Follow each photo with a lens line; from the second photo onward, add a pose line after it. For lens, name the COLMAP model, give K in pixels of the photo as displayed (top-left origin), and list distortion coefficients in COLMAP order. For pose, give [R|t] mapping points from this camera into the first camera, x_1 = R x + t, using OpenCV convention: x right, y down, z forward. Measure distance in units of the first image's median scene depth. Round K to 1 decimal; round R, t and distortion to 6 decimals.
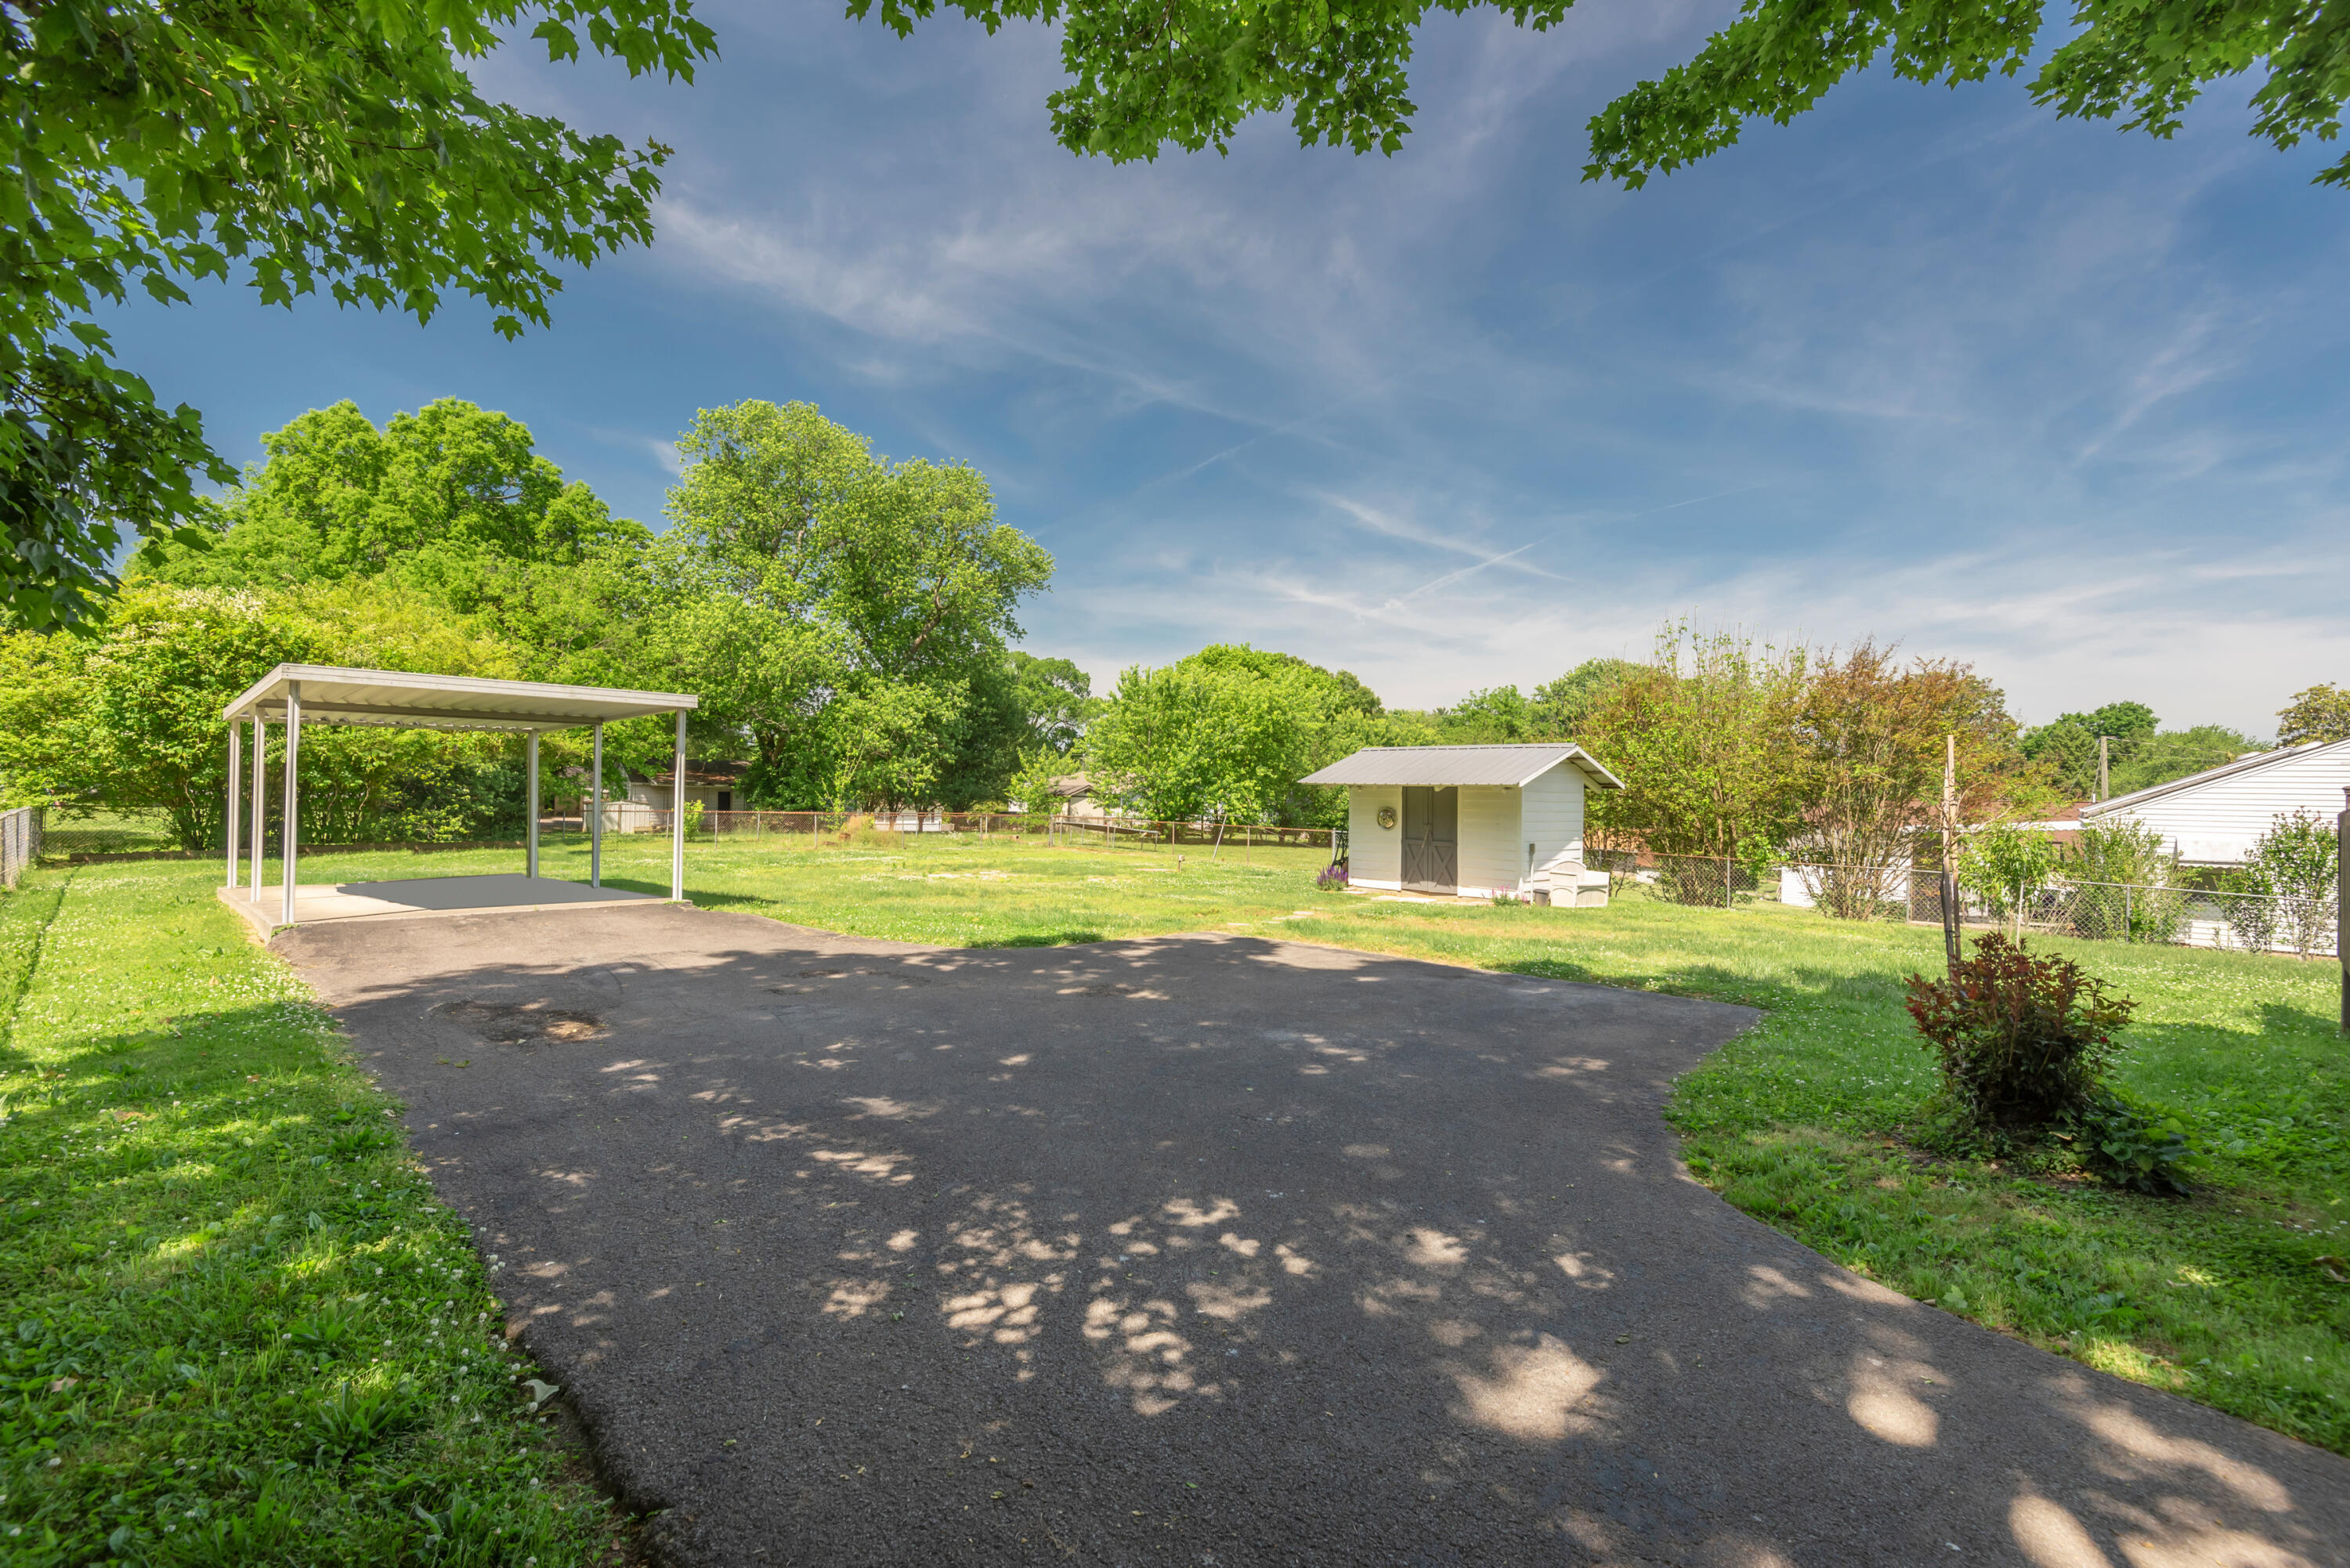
lens RADIAL K [[1071.7, 0, 1175.0], [0, 1071.7, 784.0], [0, 0, 1]] dist [0.047835, -0.016661]
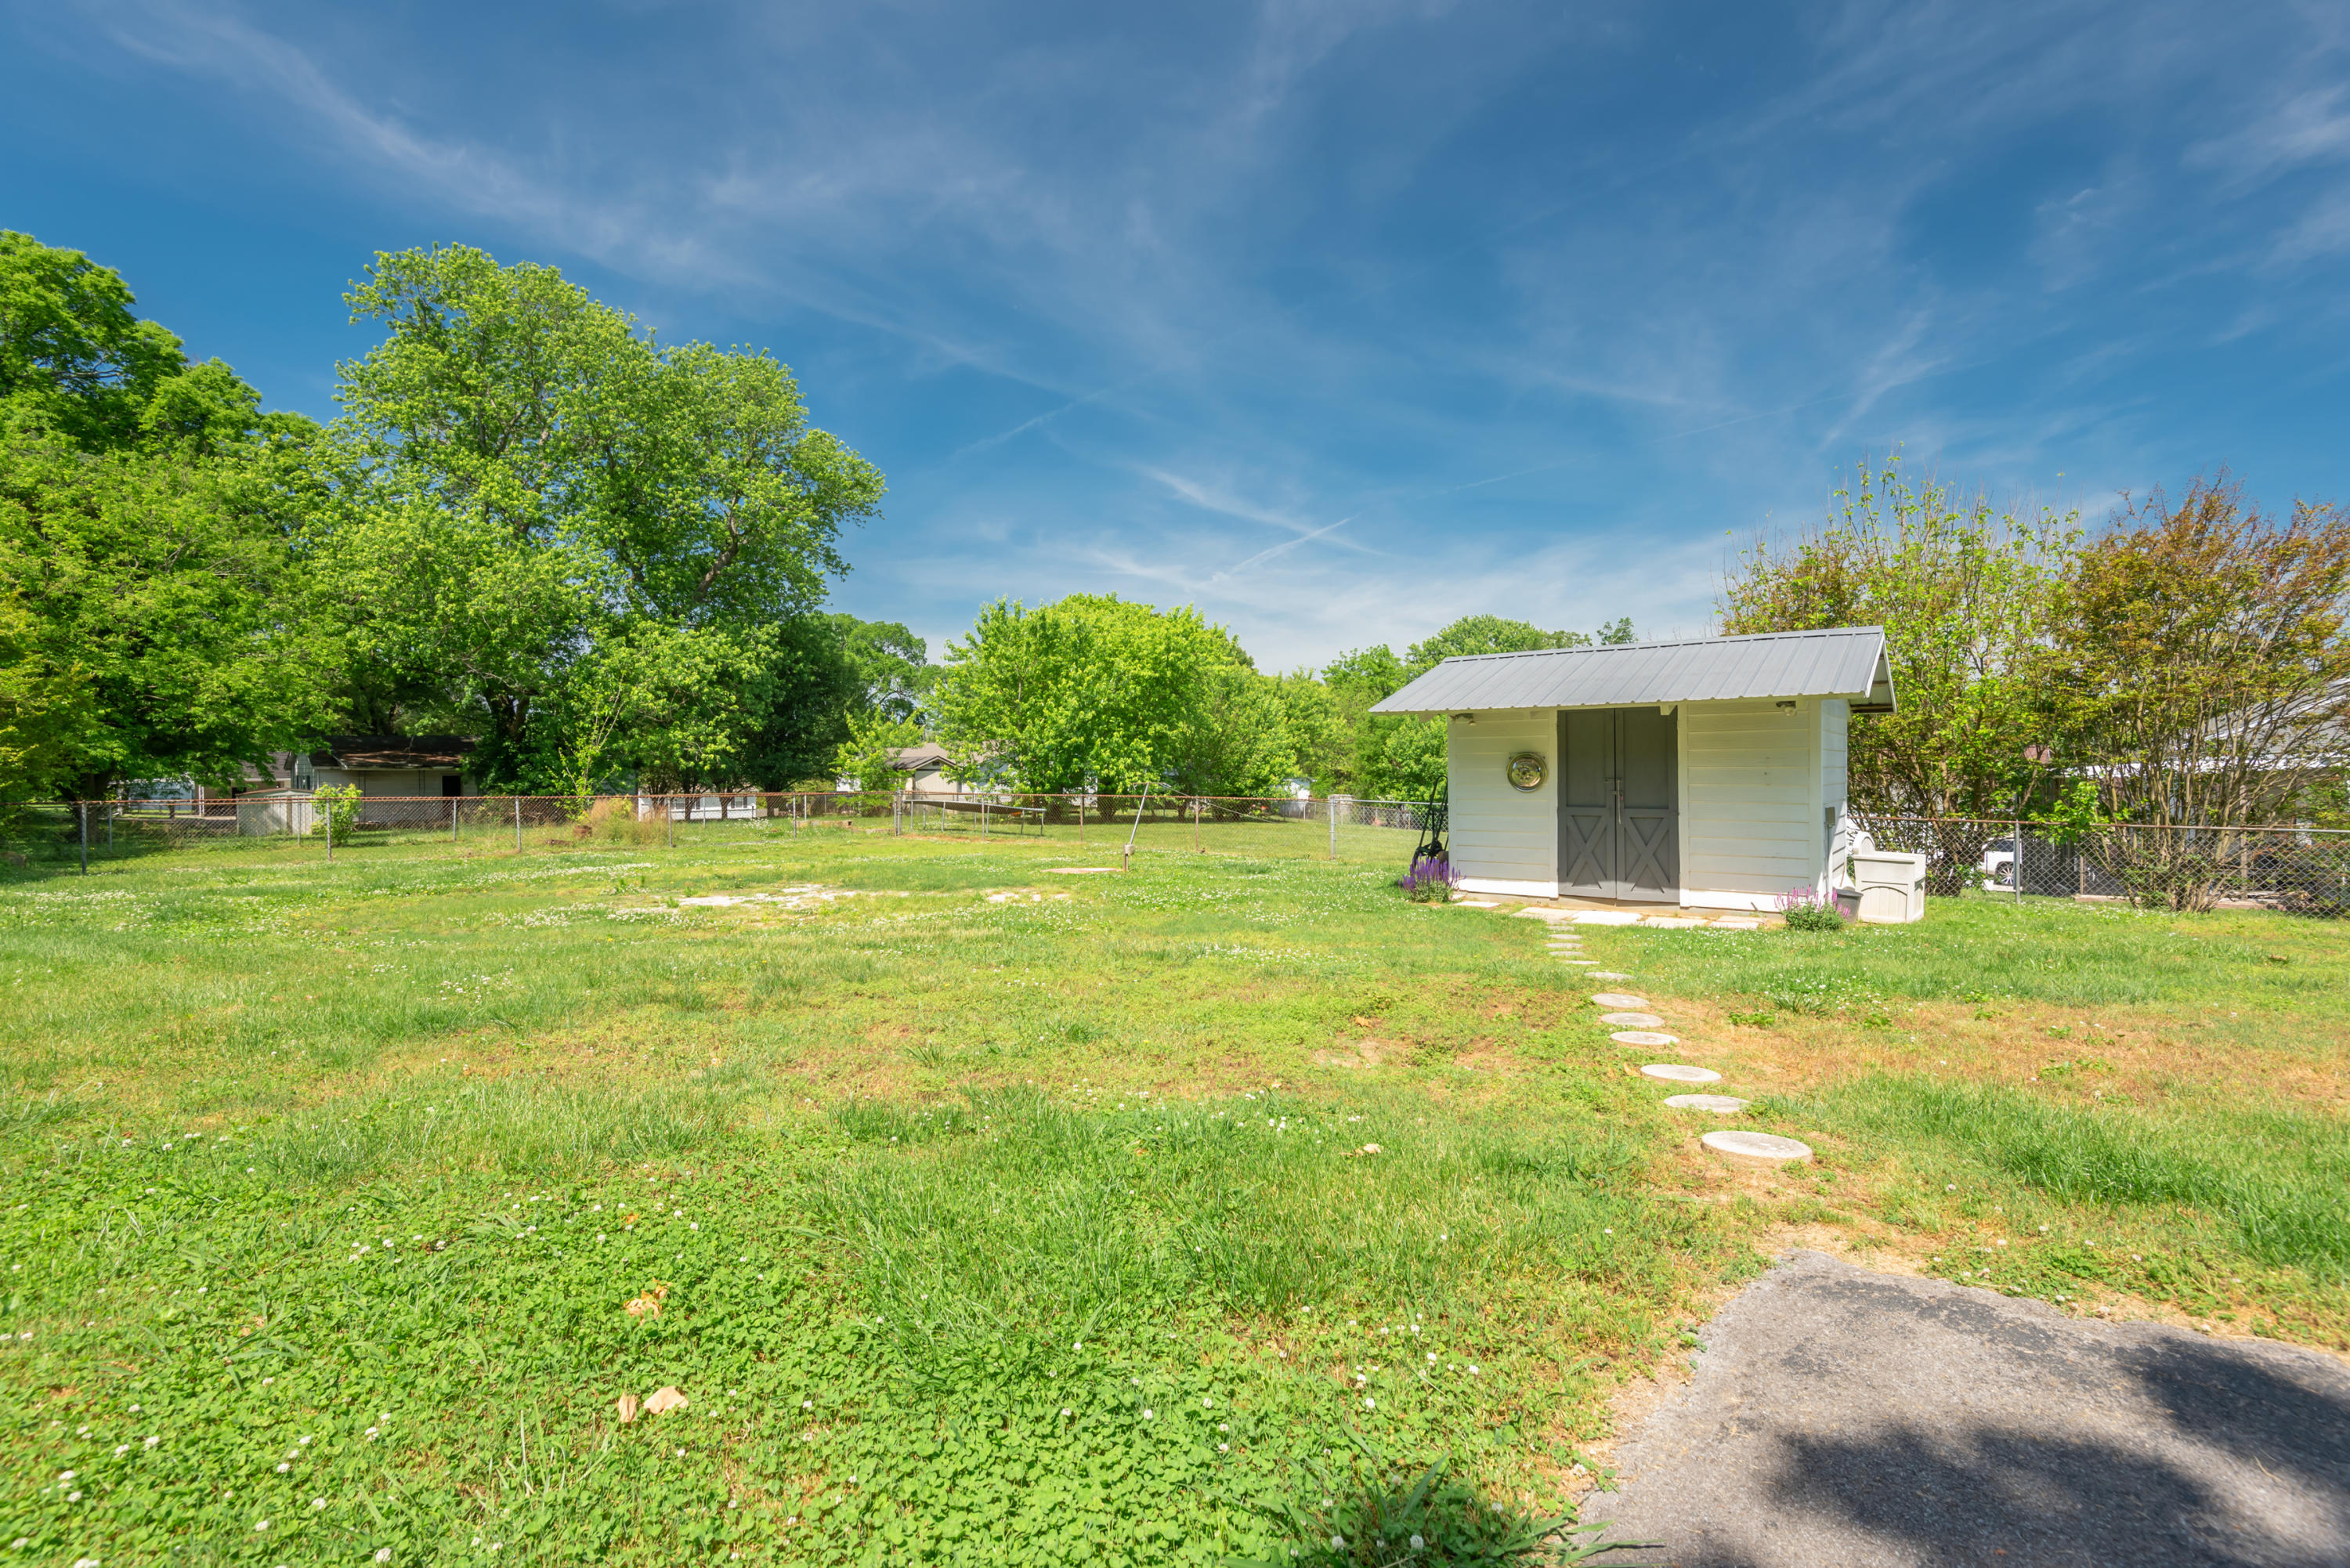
lens RADIAL K [[1071.7, 0, 1175.0], [0, 1071.7, 784.0], [0, 0, 1]] dist [0.047835, -0.016661]
pose [[0.988358, -0.027561, 0.149630, -0.026844], [0.024246, 0.999419, 0.023936, 0.007786], [-0.150202, -0.020029, 0.988452, 0.177282]]
